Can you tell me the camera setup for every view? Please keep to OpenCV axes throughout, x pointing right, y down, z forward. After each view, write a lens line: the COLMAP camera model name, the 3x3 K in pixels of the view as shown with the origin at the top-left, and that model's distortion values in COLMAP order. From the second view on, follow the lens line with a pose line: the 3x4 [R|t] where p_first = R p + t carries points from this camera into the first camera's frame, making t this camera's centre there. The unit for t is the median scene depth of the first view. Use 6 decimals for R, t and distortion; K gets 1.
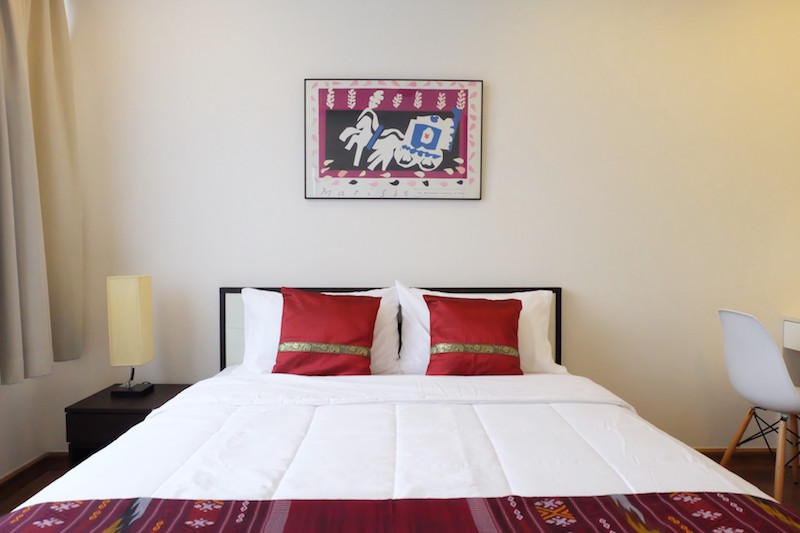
lens RADIAL K [[547.0, 0, 394.5], [0, 547.0, 267.7], [0, 0, 1]] dist [-0.093930, 0.086929]
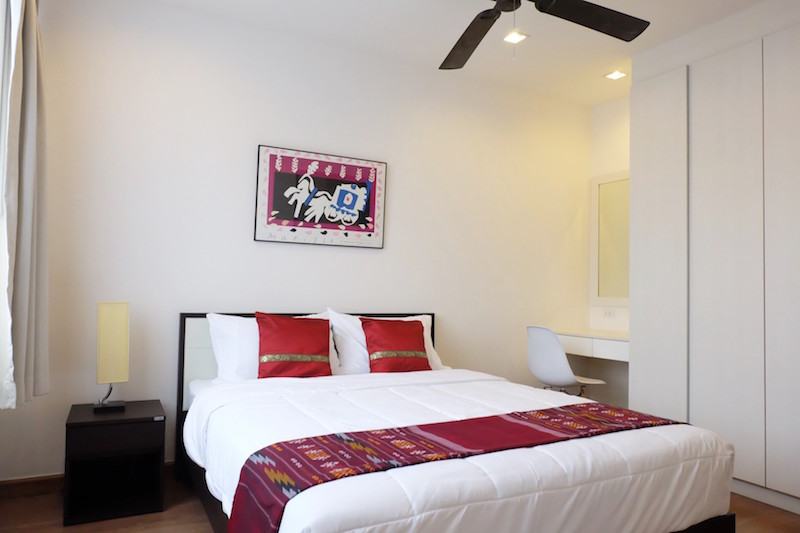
lens RADIAL K [[547.0, 0, 394.5], [0, 547.0, 267.7], [0, 0, 1]] dist [-0.093930, 0.086929]
pose [[0.890277, 0.034756, 0.454090, -0.442208], [-0.003856, 0.997623, -0.068798, 0.017509], [-0.455402, 0.059498, 0.888295, -0.232549]]
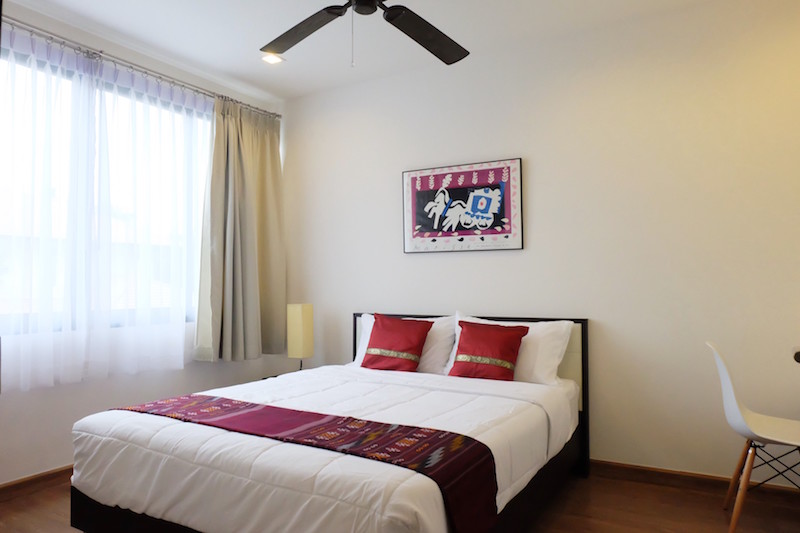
lens RADIAL K [[547.0, 0, 394.5], [0, 547.0, 267.7], [0, 0, 1]] dist [-0.093930, 0.086929]
pose [[0.852944, -0.020614, -0.521595, 0.578483], [-0.013172, 0.998052, -0.060982, 0.001550], [0.521836, 0.058885, 0.851011, -0.255831]]
